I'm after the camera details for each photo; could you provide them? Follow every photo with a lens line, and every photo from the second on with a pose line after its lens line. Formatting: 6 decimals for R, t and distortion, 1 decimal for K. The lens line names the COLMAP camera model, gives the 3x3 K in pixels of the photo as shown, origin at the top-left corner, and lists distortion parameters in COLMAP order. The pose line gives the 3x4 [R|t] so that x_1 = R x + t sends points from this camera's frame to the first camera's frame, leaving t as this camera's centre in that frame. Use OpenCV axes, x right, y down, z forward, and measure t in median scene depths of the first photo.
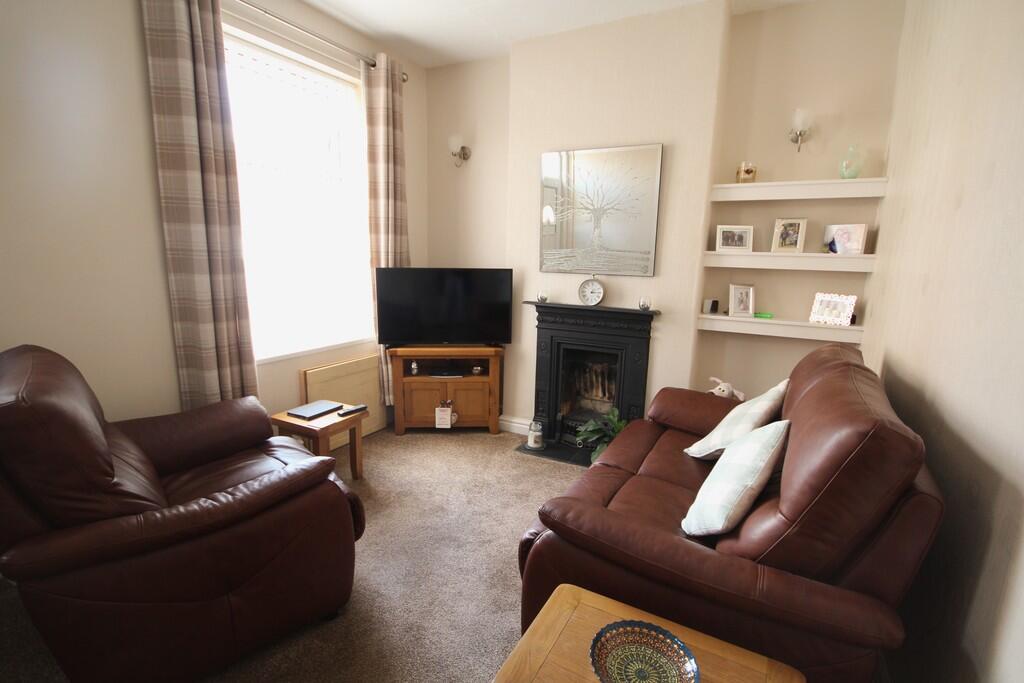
lens RADIAL K [[497.3, 0, 512.0], [0, 497.3, 341.5], [0, 0, 1]] dist [0.000909, 0.000018]
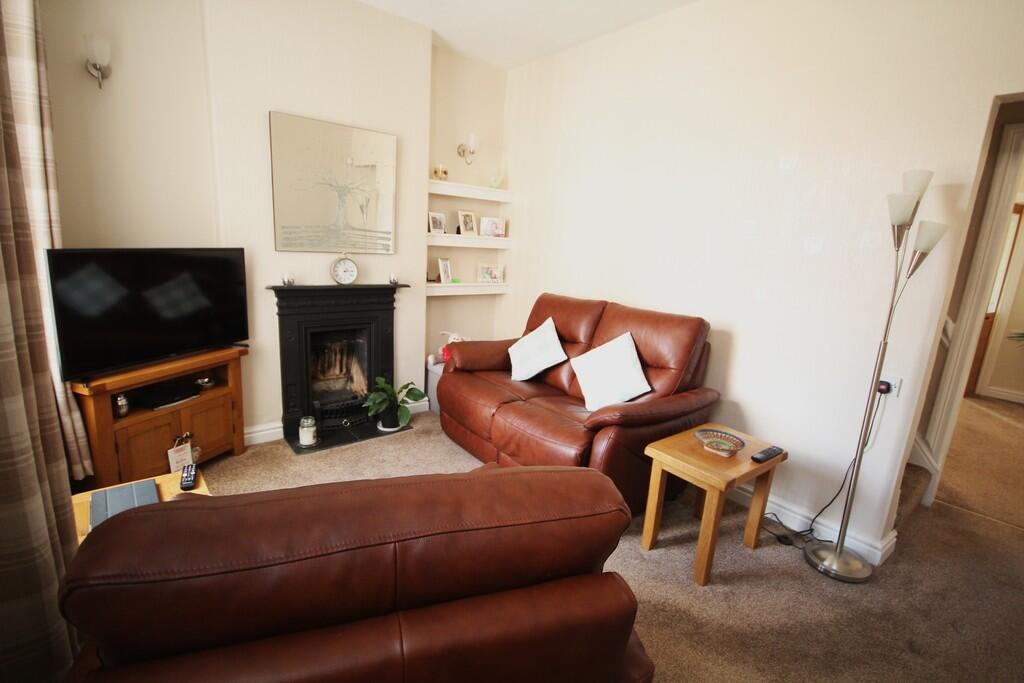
lens RADIAL K [[462.9, 0, 512.0], [0, 462.9, 341.5], [0, 0, 1]] dist [-0.001555, -0.000235]
pose [[0.391044, -0.193756, 0.899746, -0.539249], [0.120831, 0.979936, 0.158509, -0.063182], [-0.912406, 0.046733, 0.406609, 0.301169]]
